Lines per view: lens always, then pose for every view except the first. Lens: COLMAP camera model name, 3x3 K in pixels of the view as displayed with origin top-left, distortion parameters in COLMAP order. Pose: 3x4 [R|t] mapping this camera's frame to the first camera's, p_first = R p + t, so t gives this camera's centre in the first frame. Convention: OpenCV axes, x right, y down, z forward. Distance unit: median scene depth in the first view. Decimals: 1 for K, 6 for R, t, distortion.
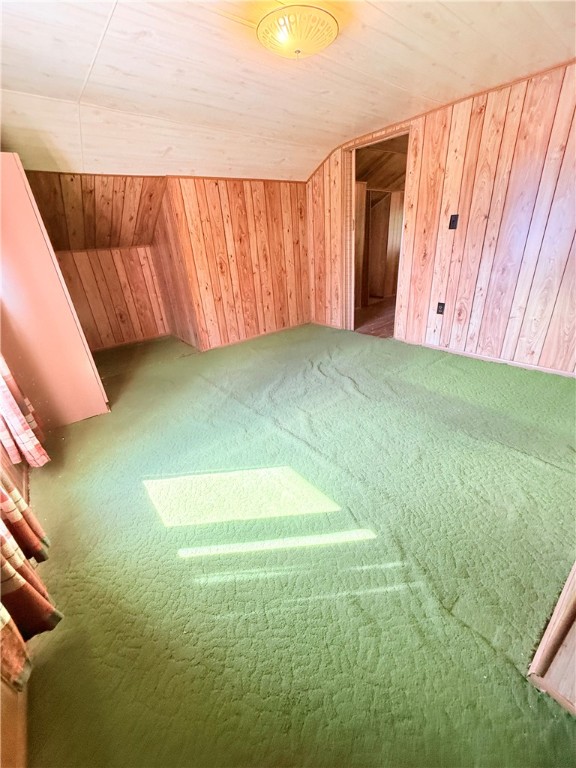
lens RADIAL K [[305.8, 0, 292.4], [0, 305.8, 385.1], [0, 0, 1]] dist [-0.000957, -0.000114]
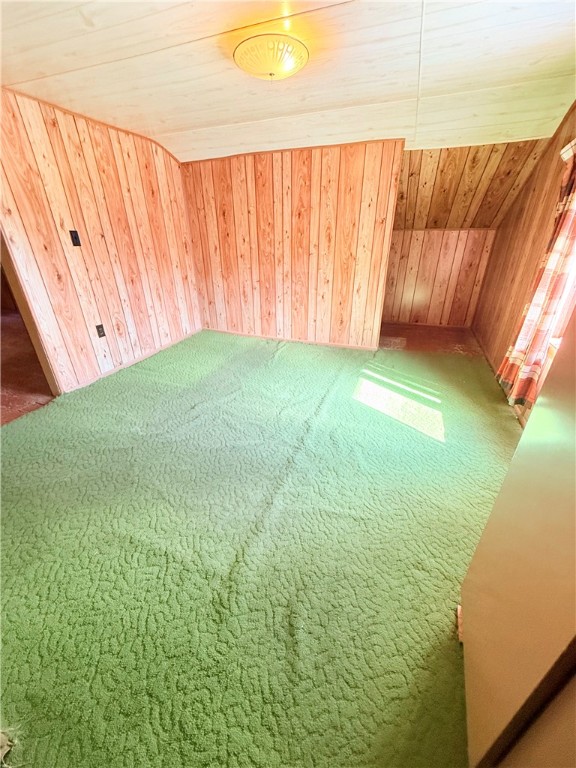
lens RADIAL K [[305.8, 0, 290.0], [0, 305.8, 381.9], [0, 0, 1]] dist [-0.000957, -0.000114]
pose [[-0.514576, -0.318318, 0.796169, -0.625194], [0.394987, 0.736149, 0.549608, -0.448219], [-0.761050, 0.597292, -0.253073, 0.957504]]
